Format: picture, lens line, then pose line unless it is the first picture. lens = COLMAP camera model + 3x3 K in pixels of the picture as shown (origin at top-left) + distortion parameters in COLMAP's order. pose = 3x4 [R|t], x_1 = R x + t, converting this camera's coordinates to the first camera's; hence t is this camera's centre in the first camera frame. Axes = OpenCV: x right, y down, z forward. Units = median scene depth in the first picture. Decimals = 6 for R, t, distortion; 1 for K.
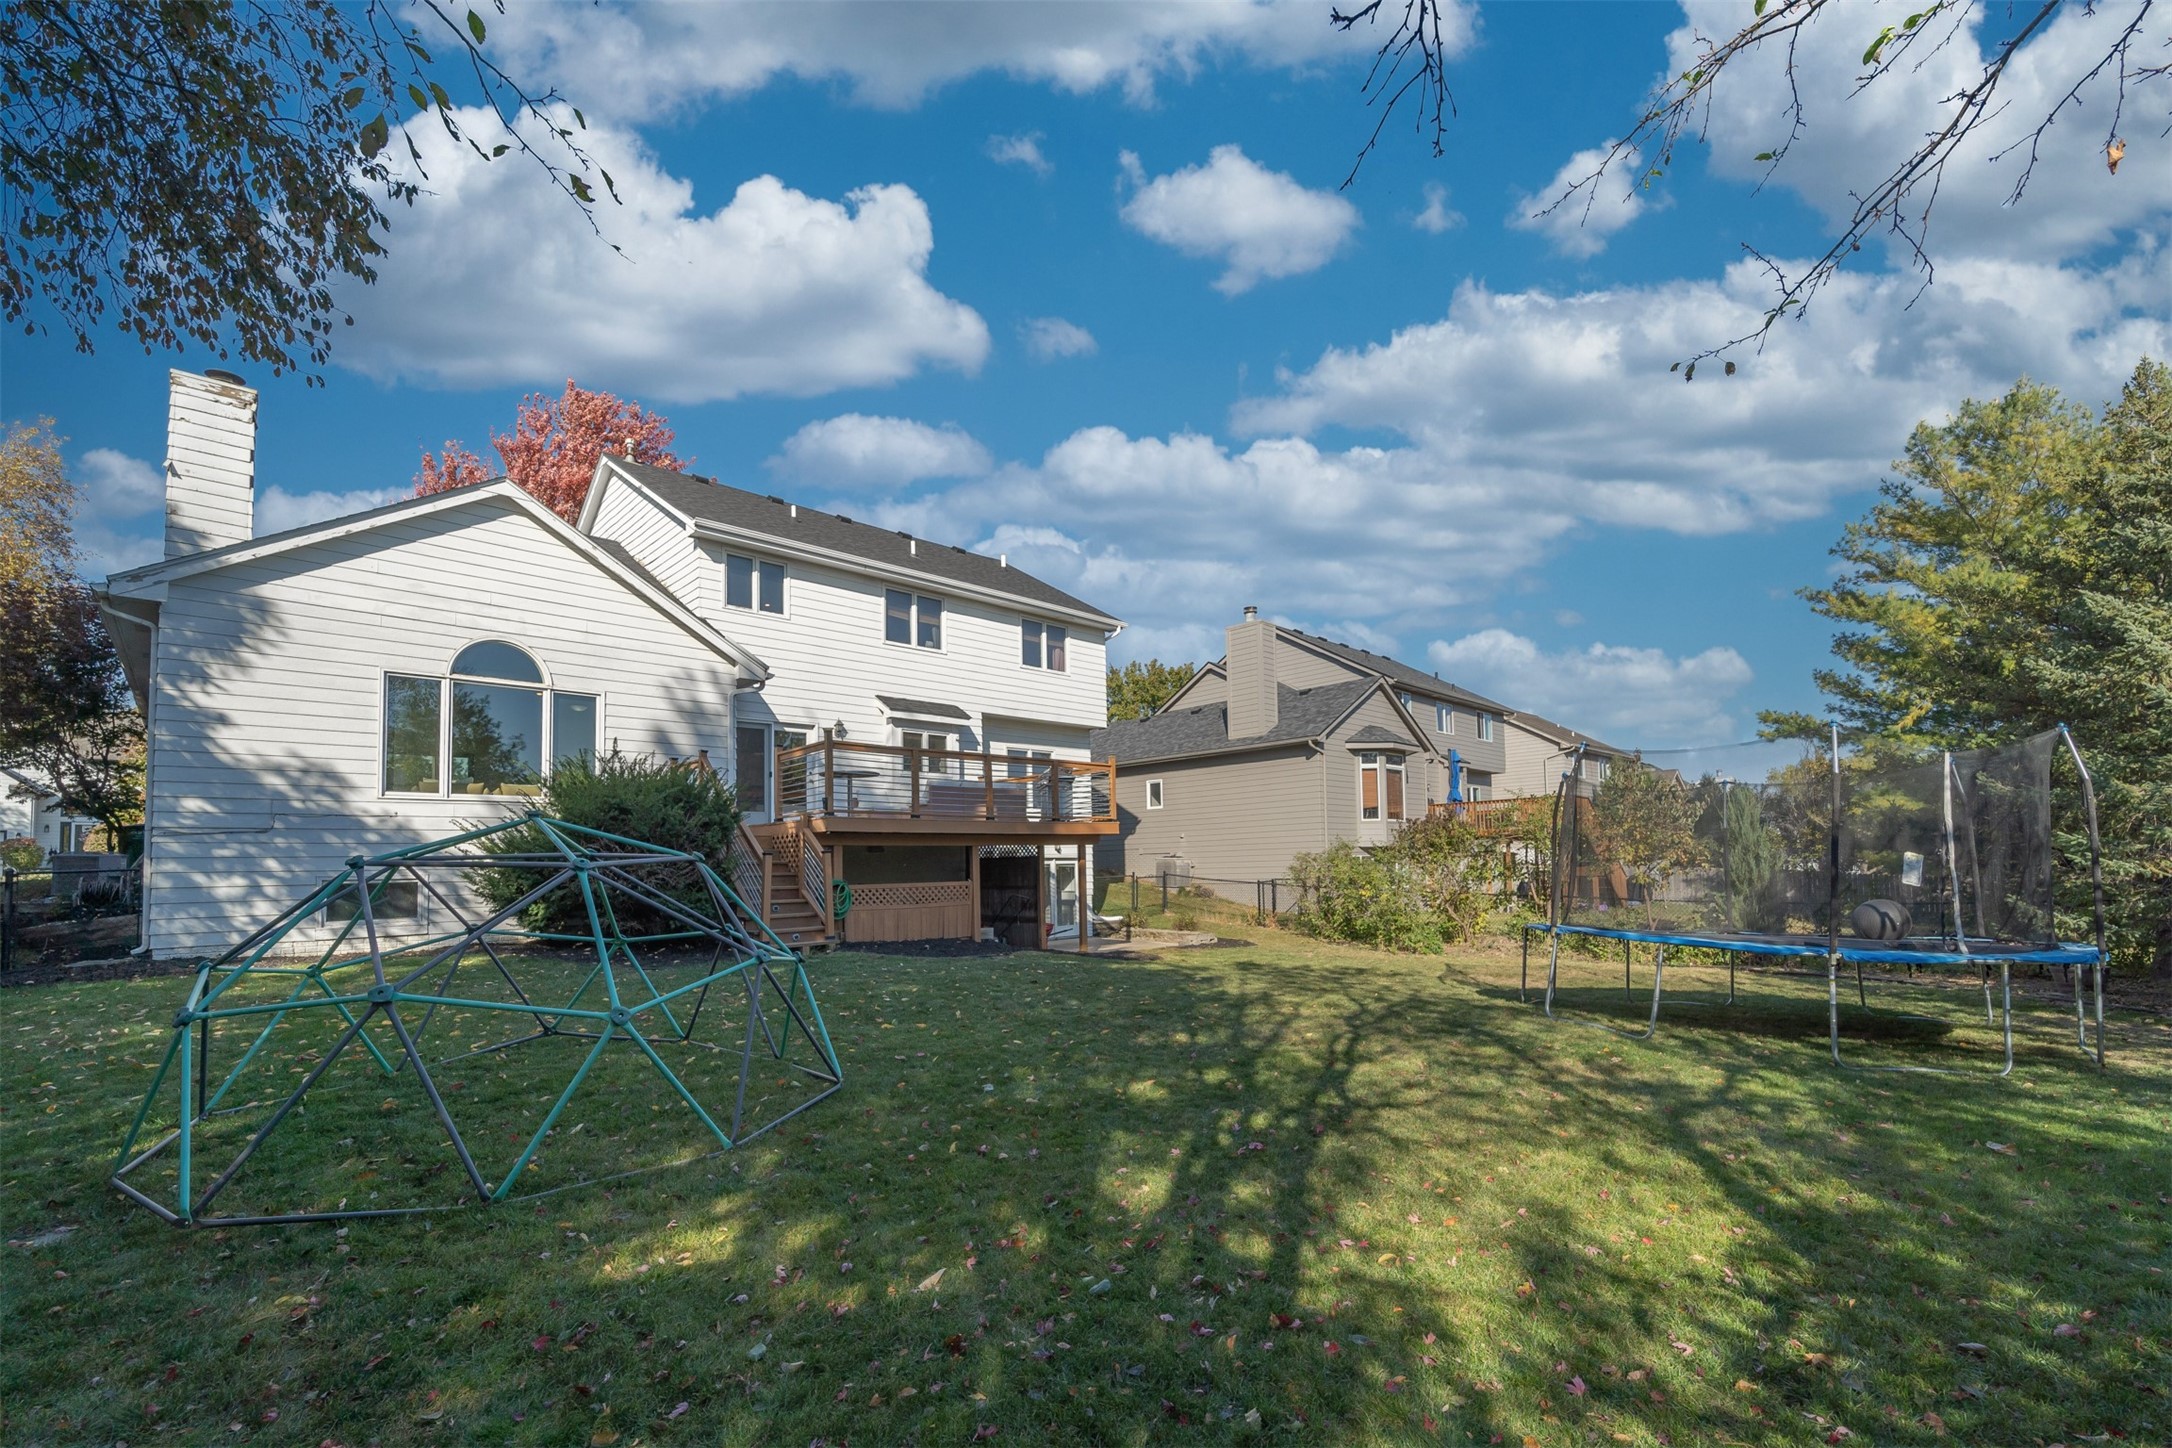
lens RADIAL K [[912.0, 0, 1078.4], [0, 912.0, 723.9], [0, 0, 1]] dist [0.002773, -0.001003]
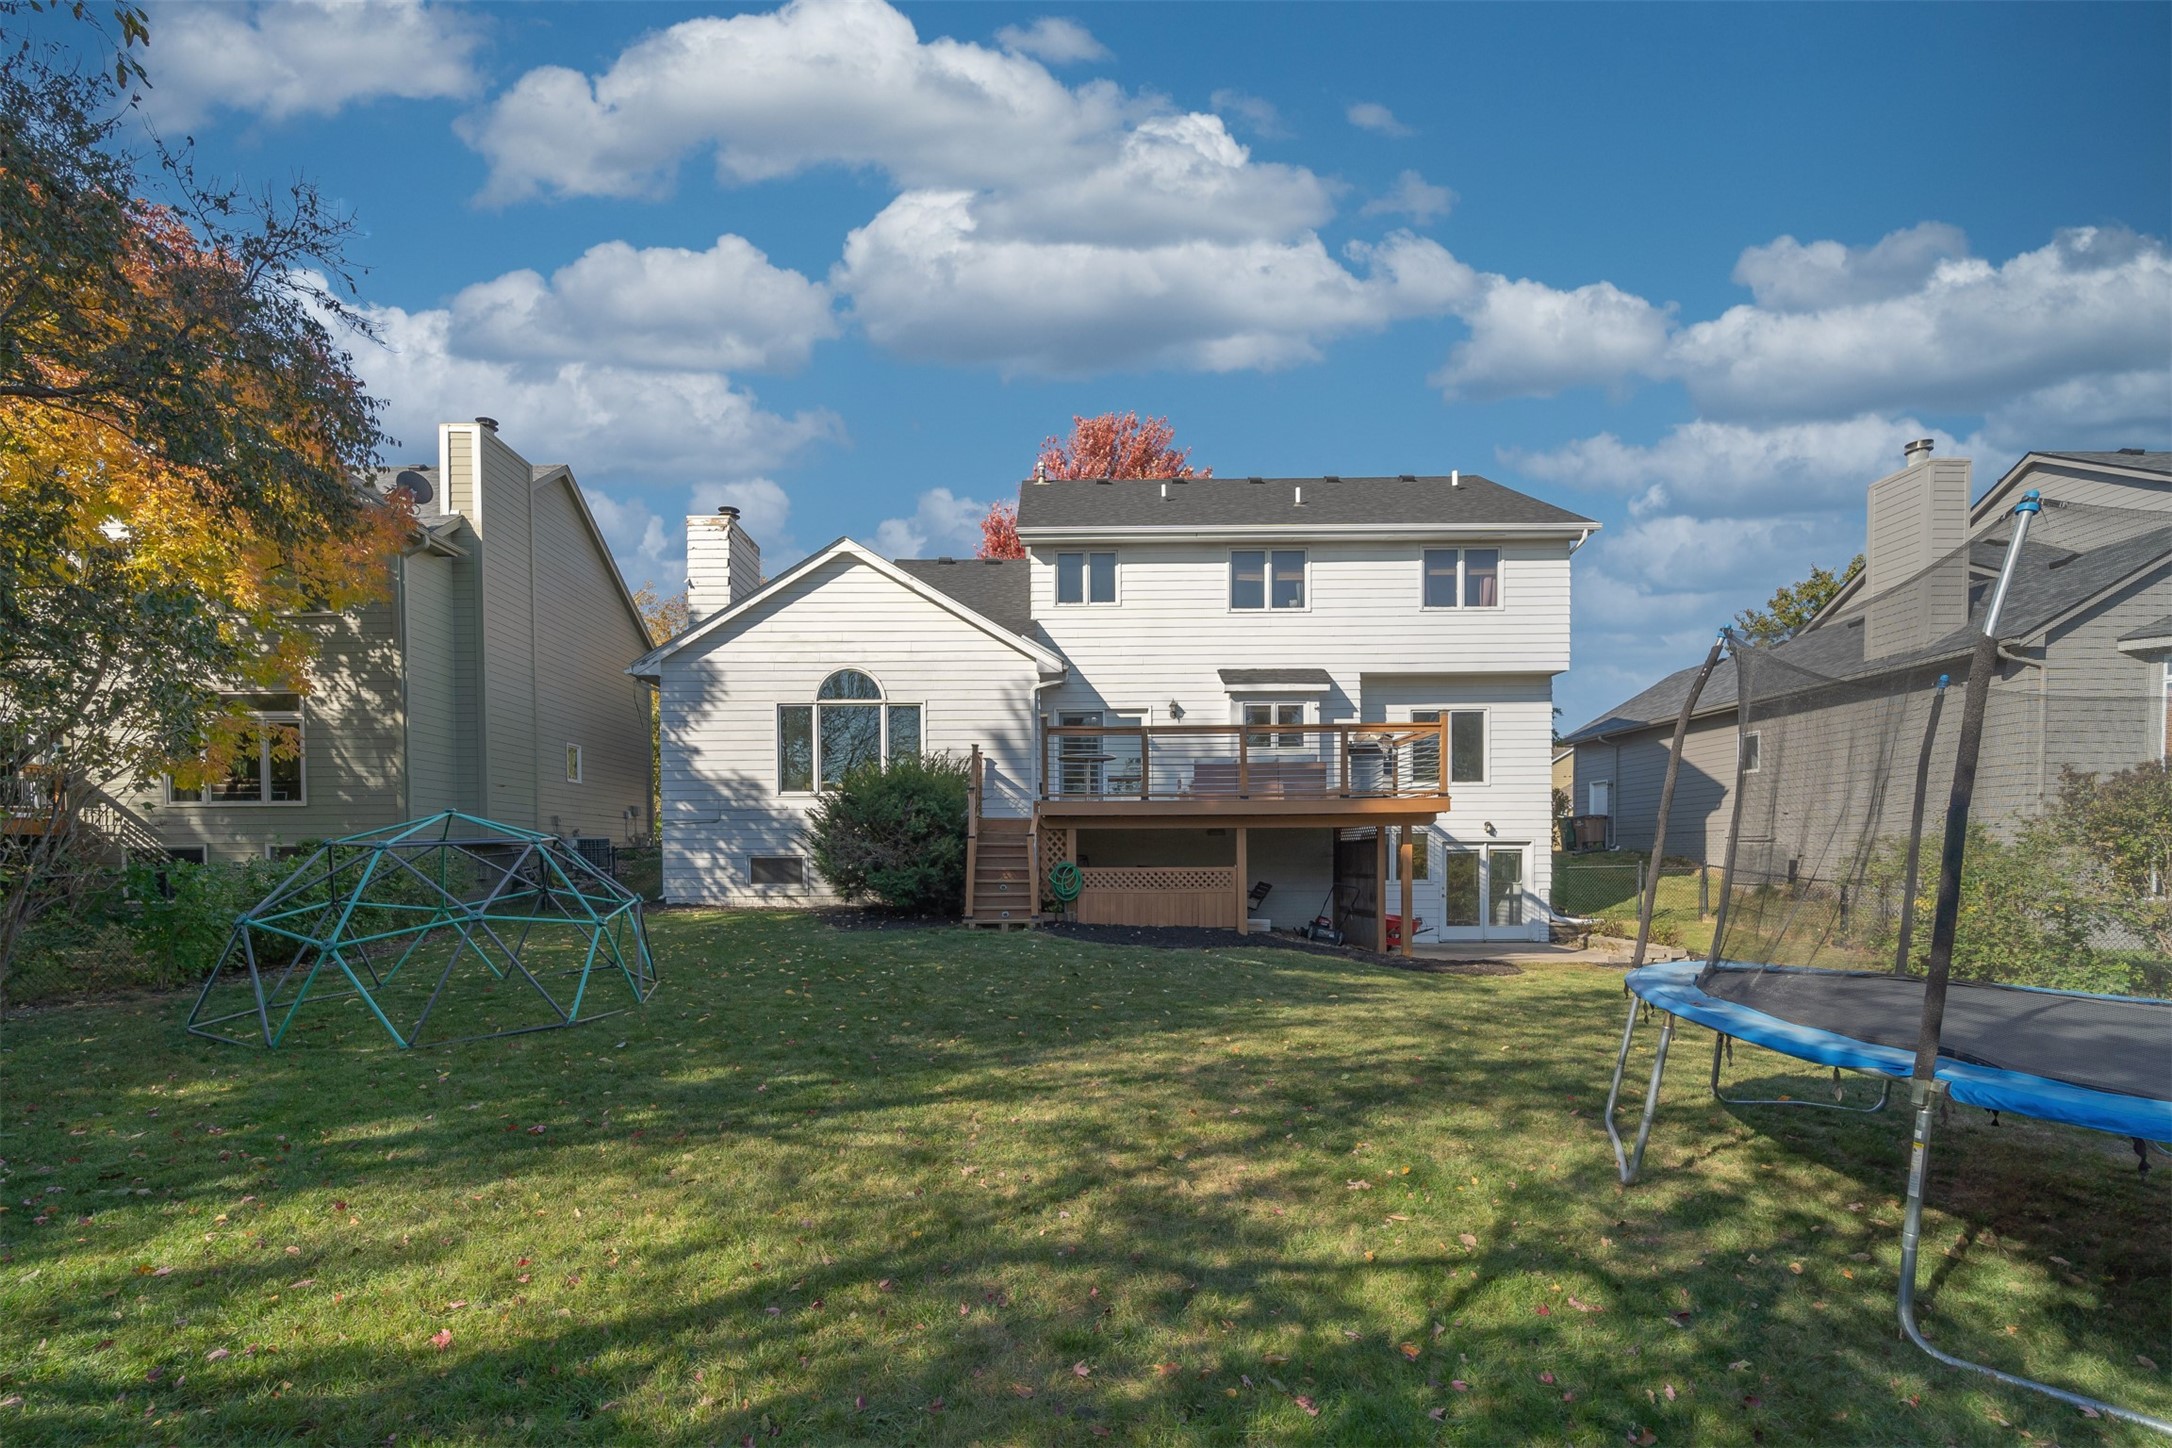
lens RADIAL K [[950.4, 0, 1085.4], [0, 950.4, 793.3], [0, 0, 1]] dist [0.001215, 0.000100]
pose [[0.715865, -0.033437, -0.697438, 0.475783], [0.099016, 0.993620, 0.053996, 0.037725], [0.691183, -0.107712, 0.714608, 0.254428]]
